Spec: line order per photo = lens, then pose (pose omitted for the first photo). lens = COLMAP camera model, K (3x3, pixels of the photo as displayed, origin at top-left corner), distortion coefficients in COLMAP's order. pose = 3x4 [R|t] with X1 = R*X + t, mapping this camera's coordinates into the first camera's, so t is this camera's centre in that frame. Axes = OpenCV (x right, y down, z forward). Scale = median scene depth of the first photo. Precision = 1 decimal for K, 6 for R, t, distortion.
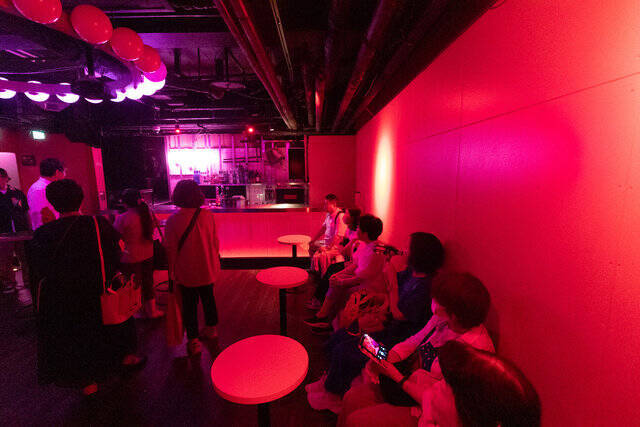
lens RADIAL K [[295.3, 0, 320.0], [0, 295.3, 213.5], [0, 0, 1]] dist [-0.000330, -0.000181]
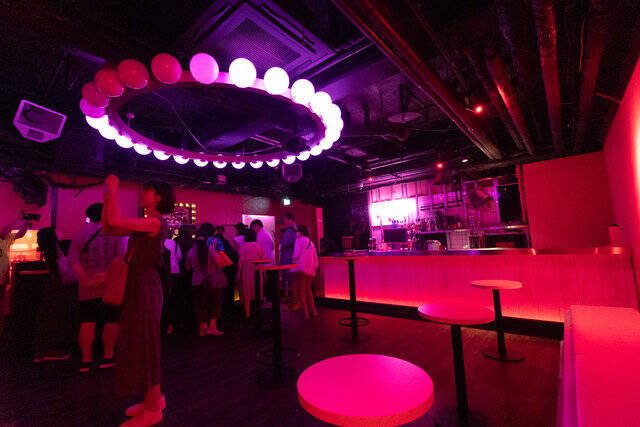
lens RADIAL K [[295.3, 0, 320.0], [0, 295.3, 213.5], [0, 0, 1]] dist [-0.000330, -0.000181]
pose [[0.754073, -0.100751, -0.649017, 0.053089], [-0.054016, 0.975304, -0.214161, 0.064065], [0.654566, 0.196551, 0.730008, 0.078720]]
